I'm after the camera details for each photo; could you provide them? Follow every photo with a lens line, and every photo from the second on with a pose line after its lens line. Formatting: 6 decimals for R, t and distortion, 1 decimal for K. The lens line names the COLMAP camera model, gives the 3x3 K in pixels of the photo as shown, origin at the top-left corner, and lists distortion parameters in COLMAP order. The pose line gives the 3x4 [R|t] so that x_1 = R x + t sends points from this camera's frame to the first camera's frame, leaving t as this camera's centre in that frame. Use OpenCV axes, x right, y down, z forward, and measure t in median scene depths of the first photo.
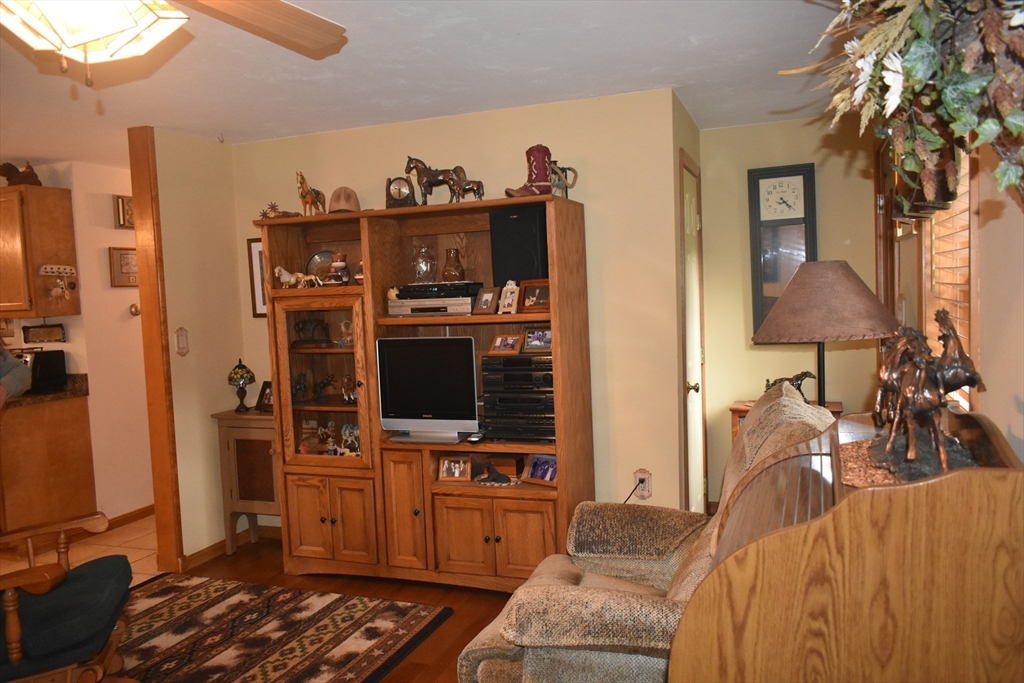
lens RADIAL K [[806.6, 0, 512.4], [0, 806.6, 343.8], [0, 0, 1]] dist [0.007828, 0.003651]
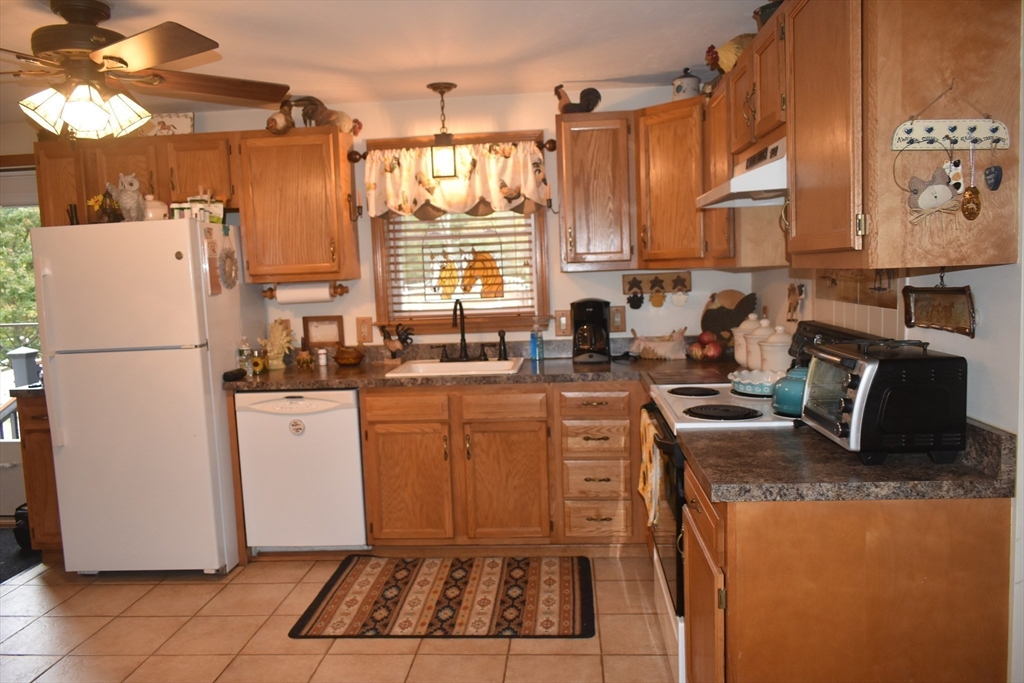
lens RADIAL K [[806.6, 0, 511.1], [0, 806.6, 347.2], [0, 0, 1]] dist [0.007828, 0.003651]
pose [[0.286183, 0.125918, -0.949865, -0.267068], [-0.045809, 0.991992, 0.117701, -0.031476], [0.957079, 0.009828, 0.289659, 0.704240]]
